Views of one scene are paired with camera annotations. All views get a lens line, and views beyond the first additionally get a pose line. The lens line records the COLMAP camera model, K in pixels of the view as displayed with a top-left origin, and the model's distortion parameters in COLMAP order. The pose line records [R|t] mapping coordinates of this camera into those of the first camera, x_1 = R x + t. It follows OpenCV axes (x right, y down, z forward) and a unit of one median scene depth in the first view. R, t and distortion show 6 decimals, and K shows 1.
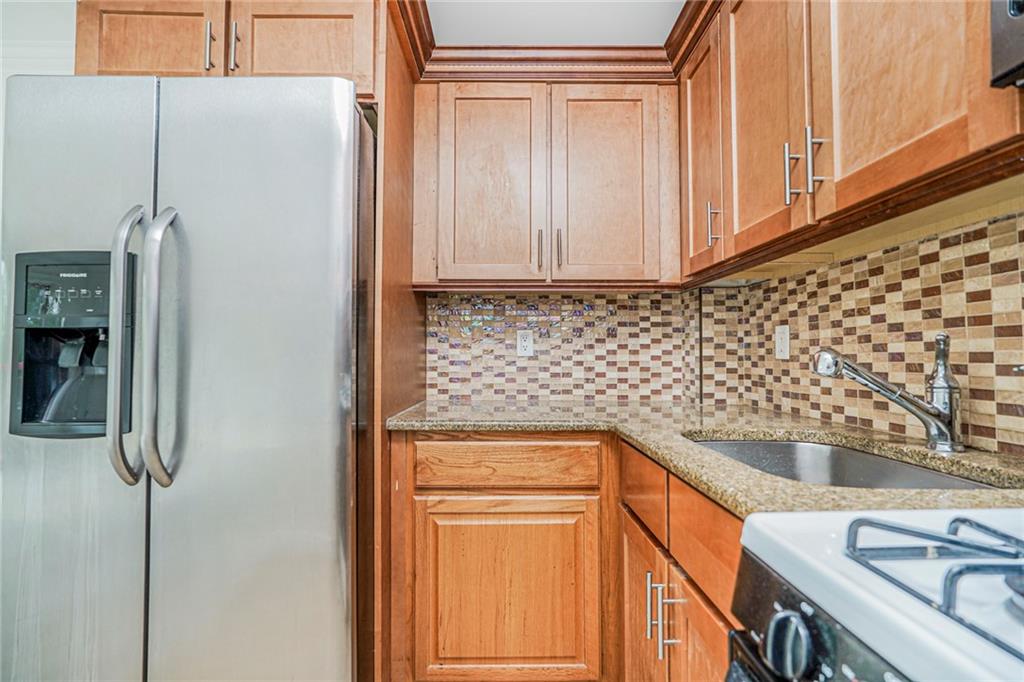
lens RADIAL K [[450.4, 0, 510.5], [0, 450.4, 343.0], [0, 0, 1]] dist [-0.013365, 0.006211]
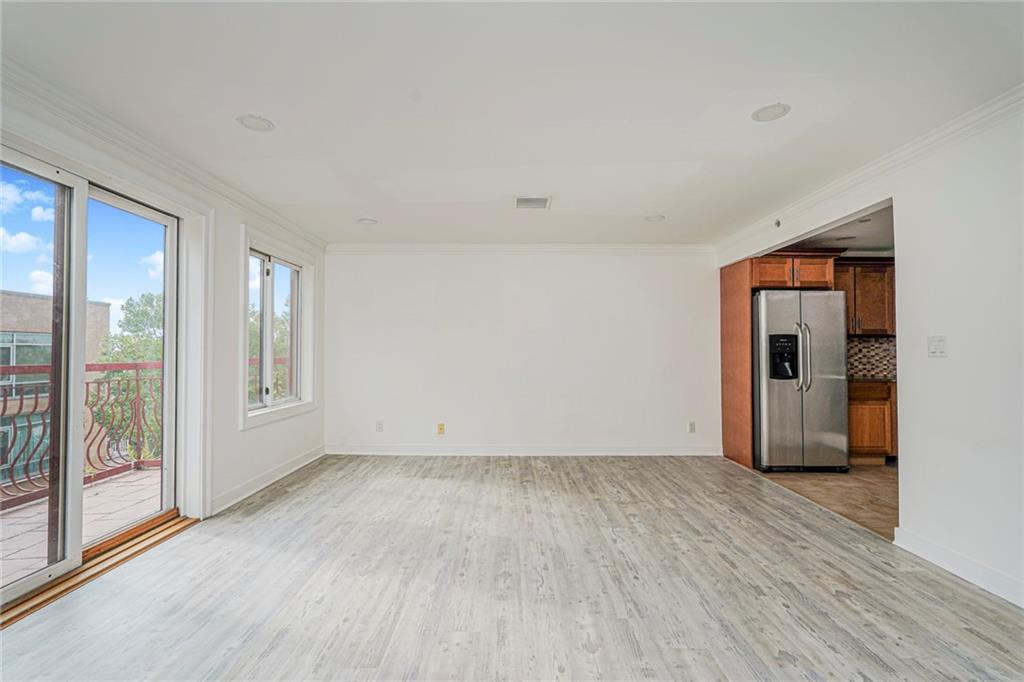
lens RADIAL K [[450.4, 0, 515.3], [0, 450.4, 341.5], [0, 0, 1]] dist [-0.013365, 0.006211]
pose [[0.999973, 0.006906, -0.002476, -2.420957], [-0.006910, 0.999975, -0.001770, -0.078499], [0.002464, 0.001787, 0.999995, -2.208539]]
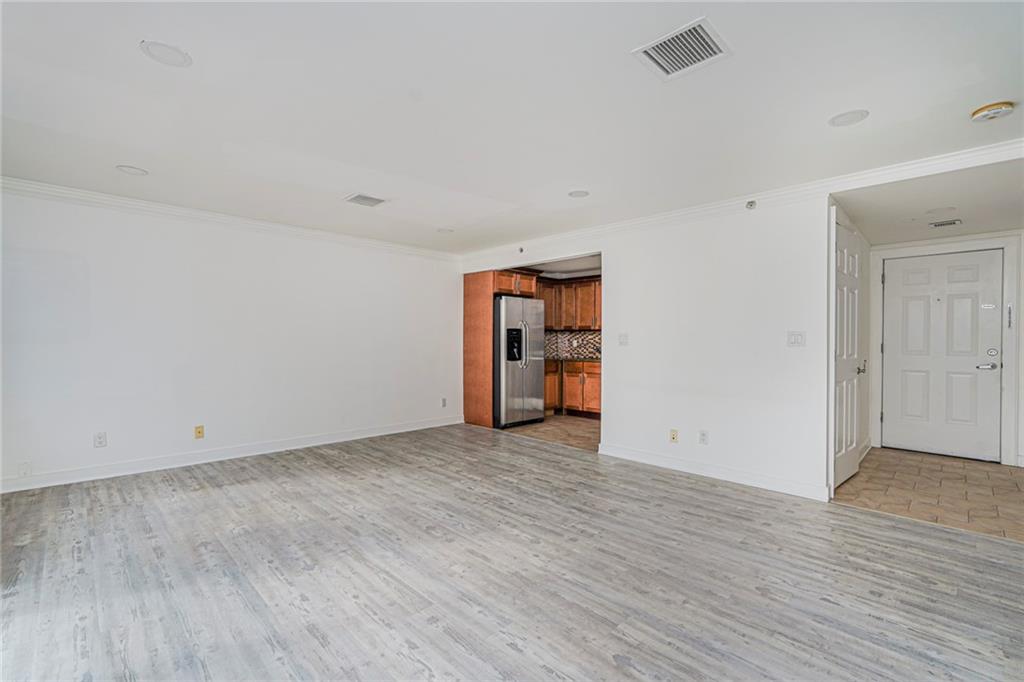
lens RADIAL K [[450.4, 0, 512.7], [0, 450.4, 340.0], [0, 0, 1]] dist [-0.013365, 0.006211]
pose [[0.719711, 0.008926, 0.694217, -3.530015], [-0.025265, 0.999592, 0.013341, -0.093633], [-0.693814, -0.027141, 0.719642, -2.219818]]
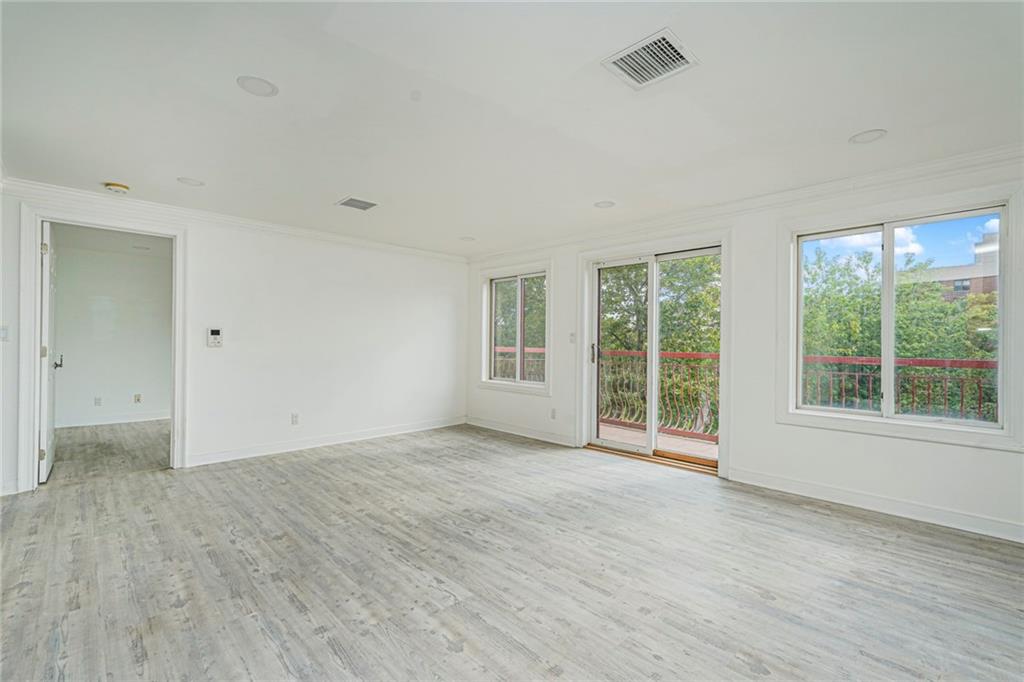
lens RADIAL K [[450.4, 0, 510.4], [0, 450.4, 343.4], [0, 0, 1]] dist [-0.013365, 0.006211]
pose [[-0.728625, 0.000458, -0.684913, -1.163411], [0.012873, 0.999832, -0.013025, -0.021245], [0.684792, -0.018307, -0.728509, 0.916964]]
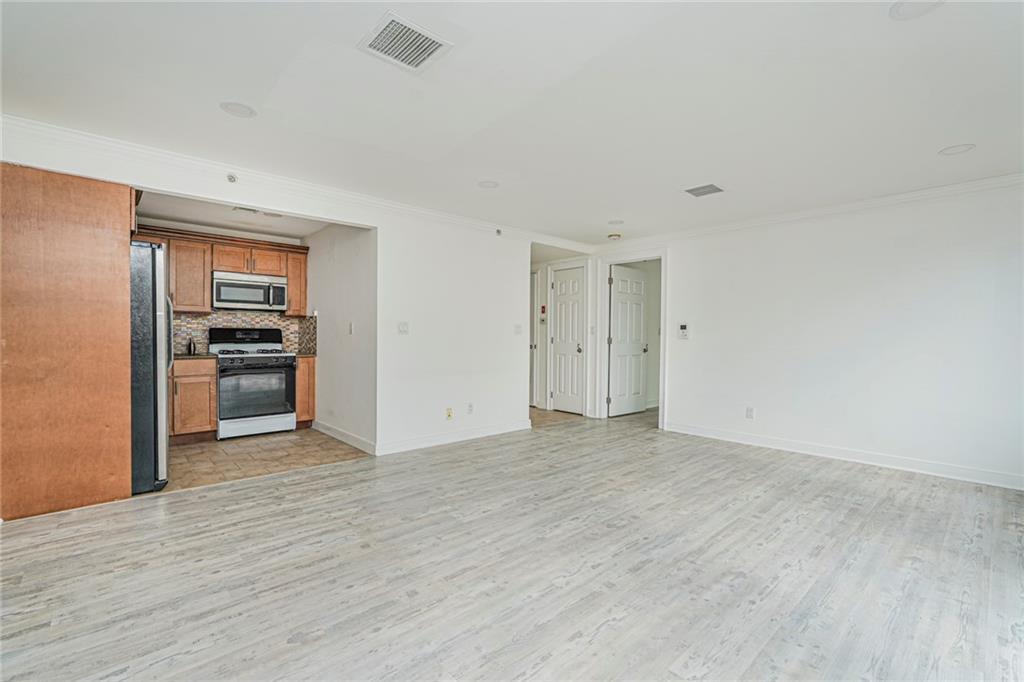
lens RADIAL K [[450.4, 0, 512.6], [0, 450.4, 339.6], [0, 0, 1]] dist [-0.013365, 0.006211]
pose [[-0.661693, -0.005847, 0.749752, -3.537290], [-0.023469, 0.999641, -0.012917, 0.021879], [-0.749407, -0.026143, -0.661593, 0.879115]]
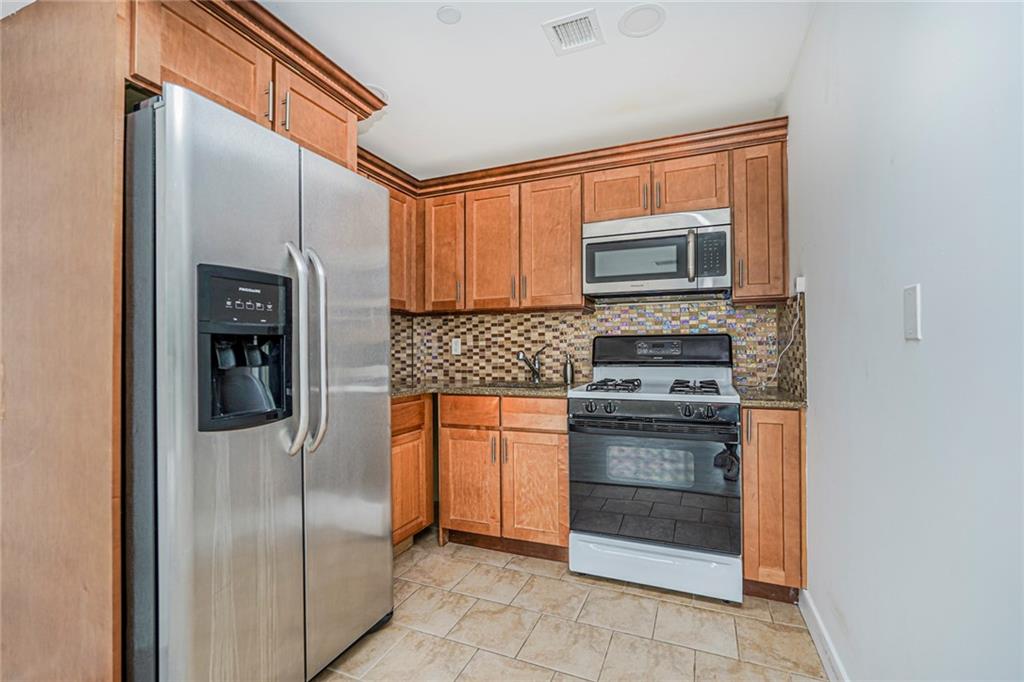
lens RADIAL K [[450.4, 0, 516.6], [0, 450.4, 341.5], [0, 0, 1]] dist [-0.013365, 0.006211]
pose [[0.396906, 0.014589, 0.917743, -1.260505], [-0.017717, 0.999809, -0.008232, -0.013009], [-0.917688, -0.012992, 0.397089, -0.087890]]
